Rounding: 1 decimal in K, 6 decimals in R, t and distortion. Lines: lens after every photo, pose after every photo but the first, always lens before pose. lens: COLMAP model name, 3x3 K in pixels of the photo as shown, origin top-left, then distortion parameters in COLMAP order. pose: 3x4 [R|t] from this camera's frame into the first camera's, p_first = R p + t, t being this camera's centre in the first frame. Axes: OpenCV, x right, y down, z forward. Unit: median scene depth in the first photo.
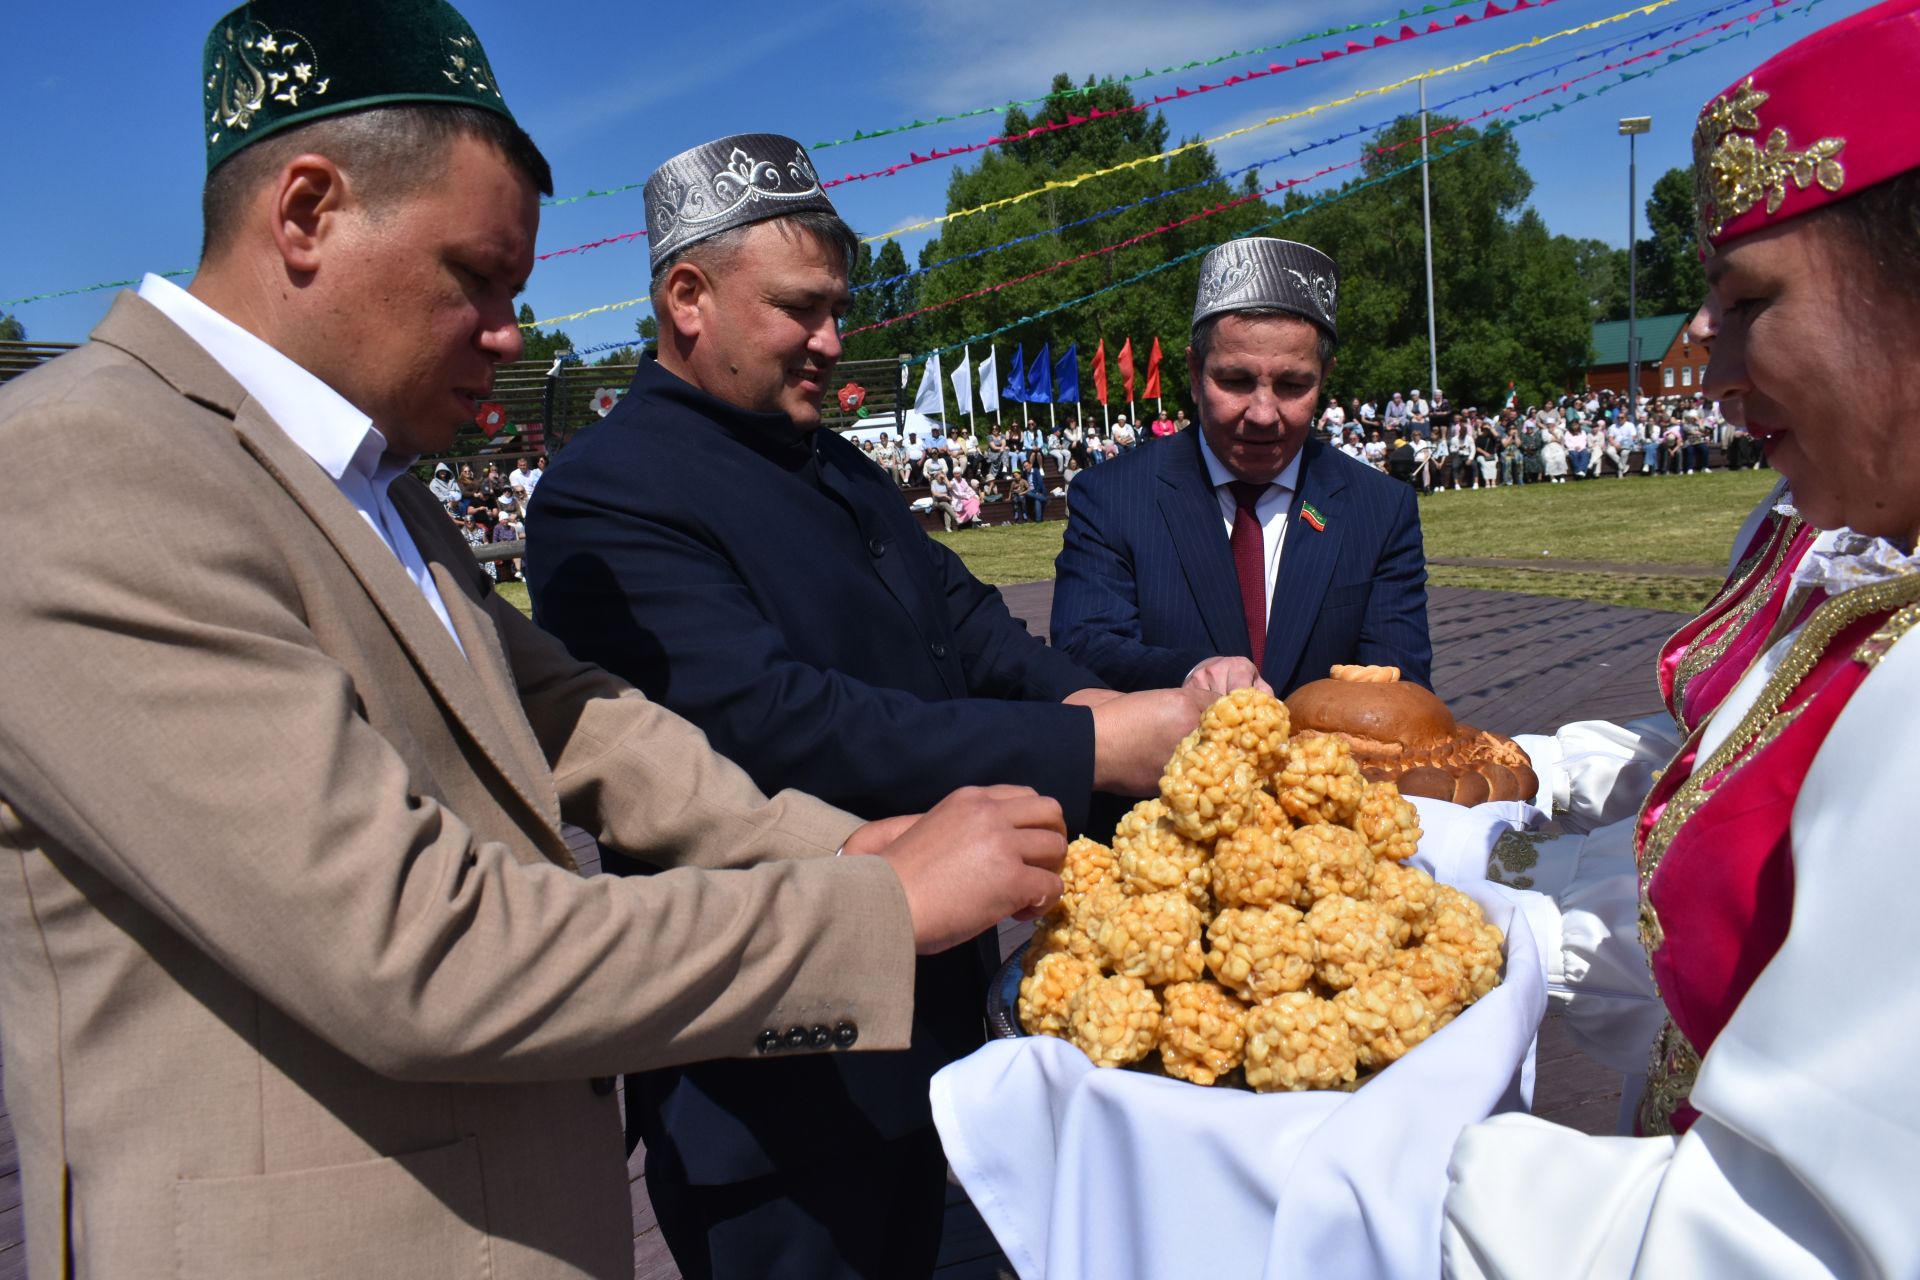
lens RADIAL K [[1441.3, 0, 960.0], [0, 1441.3, 640.0], [0, 0, 1]] dist [0.006487, 0.001867]
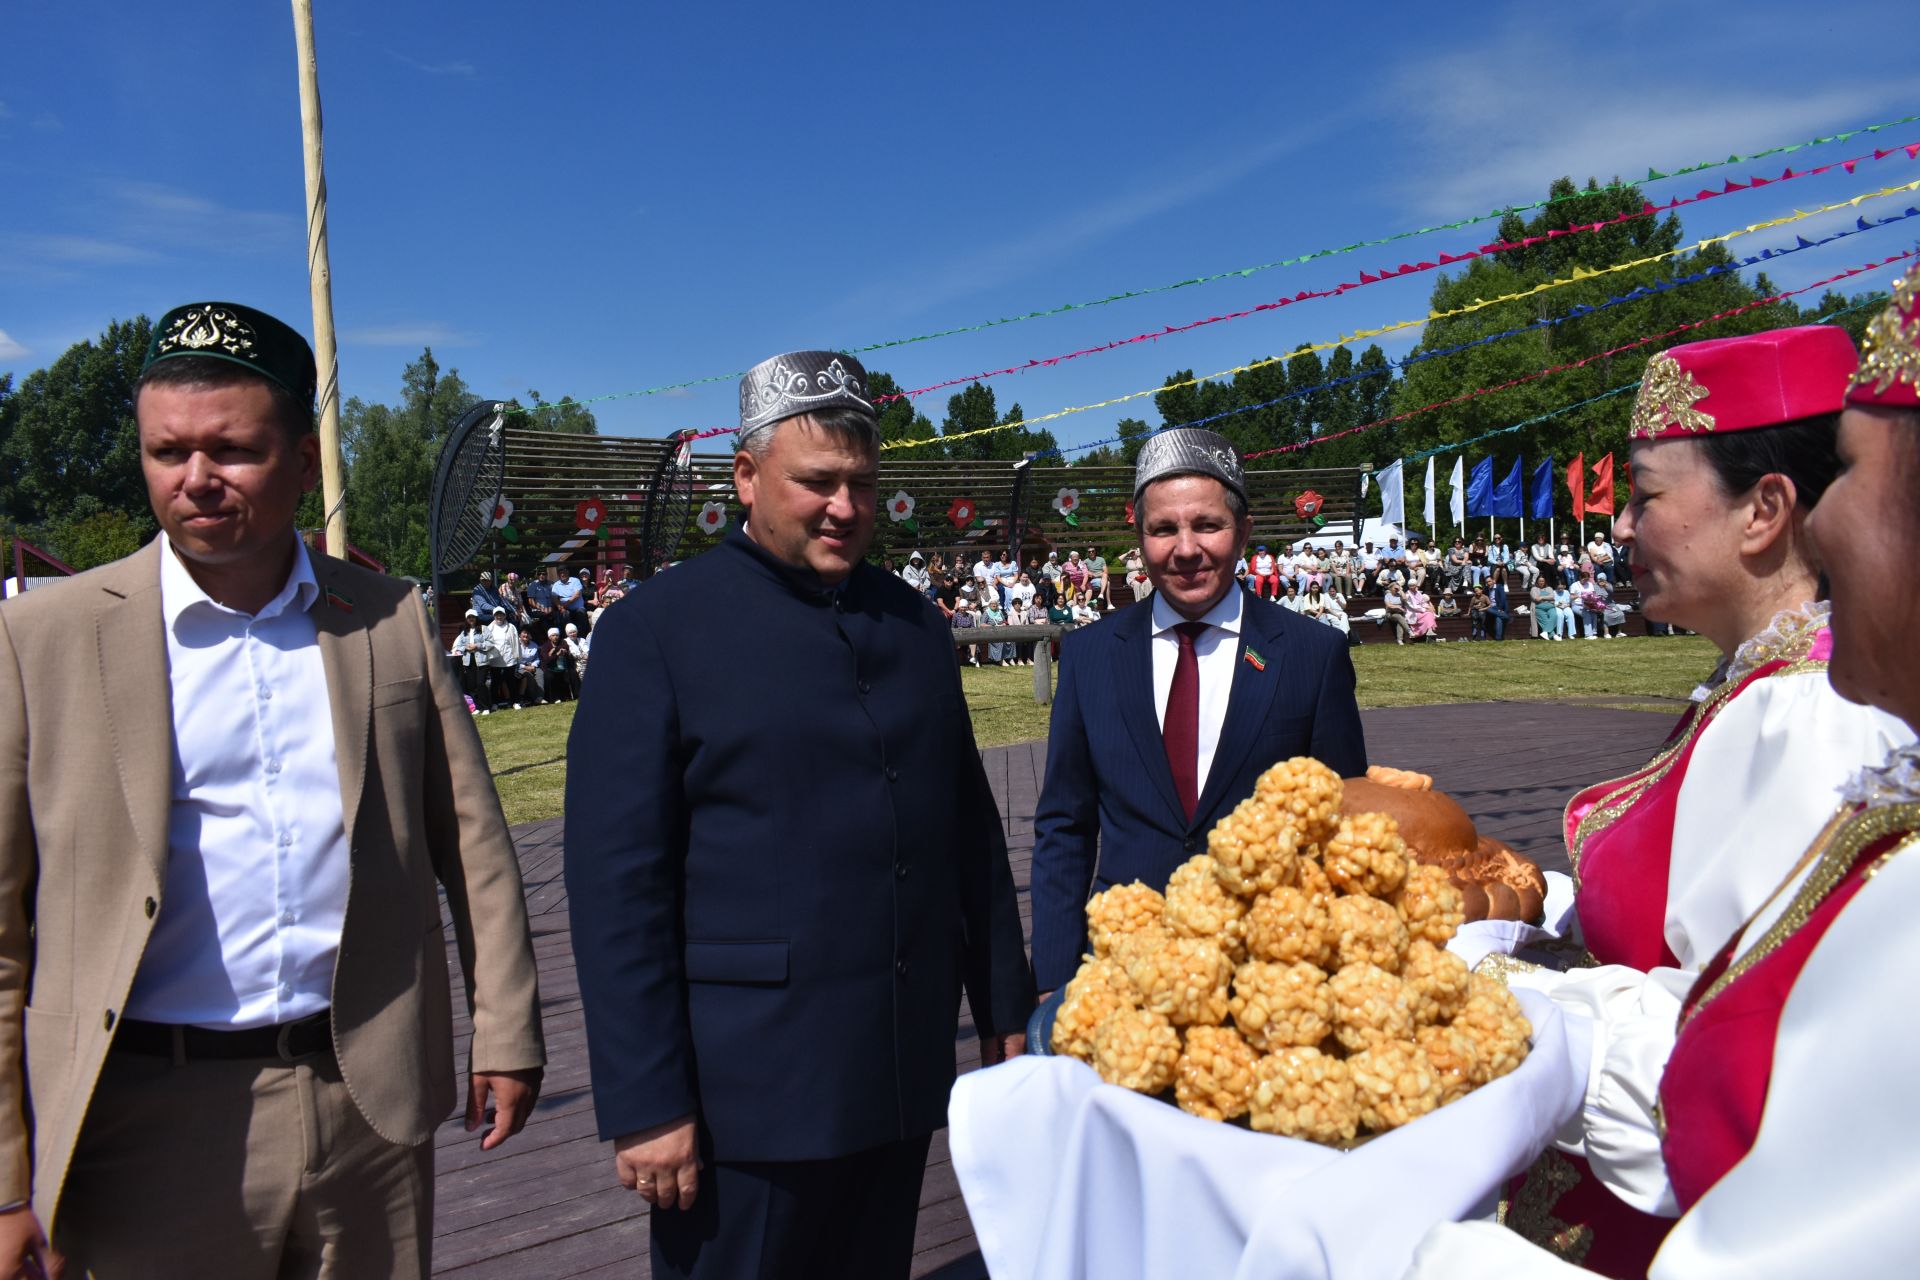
lens RADIAL K [[1441.3, 0, 960.0], [0, 1441.3, 640.0], [0, 0, 1]] dist [0.006487, 0.001867]
pose [[0.947773, 0.063983, -0.312463, 0.288705], [-0.085845, 0.994694, -0.056702, 0.027270], [0.307177, 0.080564, 0.948236, -0.103036]]
